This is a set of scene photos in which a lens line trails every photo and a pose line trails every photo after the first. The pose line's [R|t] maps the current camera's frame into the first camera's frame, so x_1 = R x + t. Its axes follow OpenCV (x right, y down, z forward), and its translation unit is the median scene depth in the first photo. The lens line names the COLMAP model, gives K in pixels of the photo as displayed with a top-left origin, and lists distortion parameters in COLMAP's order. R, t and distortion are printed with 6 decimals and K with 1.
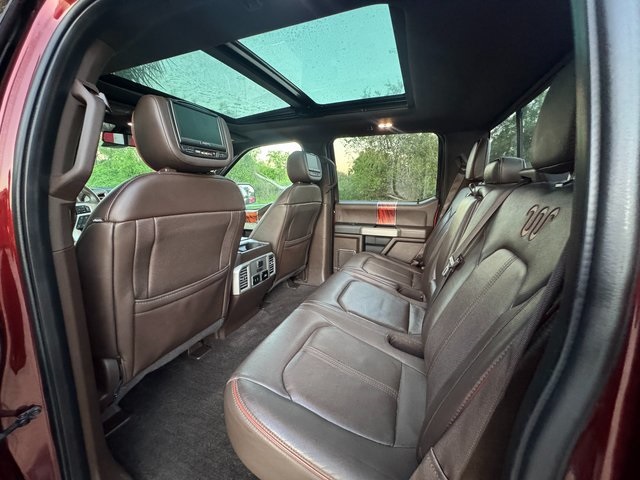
lens RADIAL K [[255.4, 0, 320.0], [0, 255.4, 240.0], [0, 0, 1]] dist [-0.005605, 0.000089]
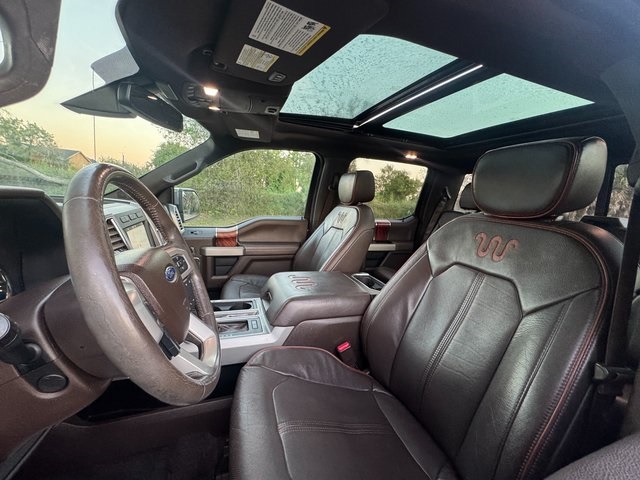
lens RADIAL K [[255.4, 0, 320.0], [0, 255.4, 240.0], [0, 0, 1]] dist [-0.005605, 0.000089]
pose [[0.745381, -0.066029, 0.663361, -0.810266], [0.068856, 0.997386, 0.021907, -0.121497], [-0.663073, 0.029347, 0.747979, 0.400436]]
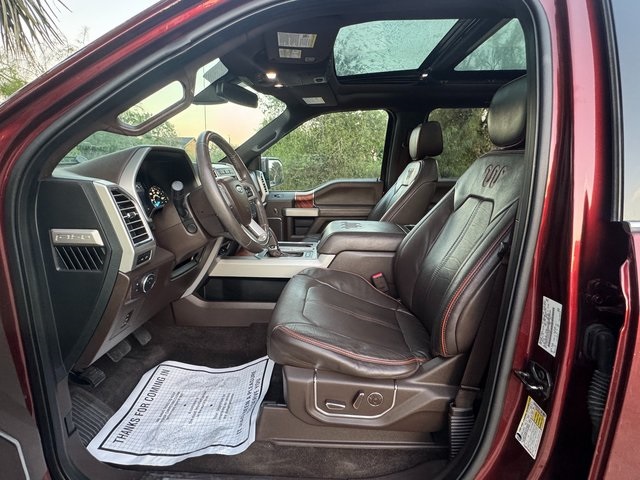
lens RADIAL K [[318.5, 0, 320.0], [0, 318.5, 240.0], [0, 0, 1]] dist [0.001780, -0.000023]
pose [[0.940111, -0.077999, 0.331824, -0.817845], [0.069708, 0.996887, 0.036835, -0.004206], [-0.333664, -0.011498, 0.942622, 0.073068]]
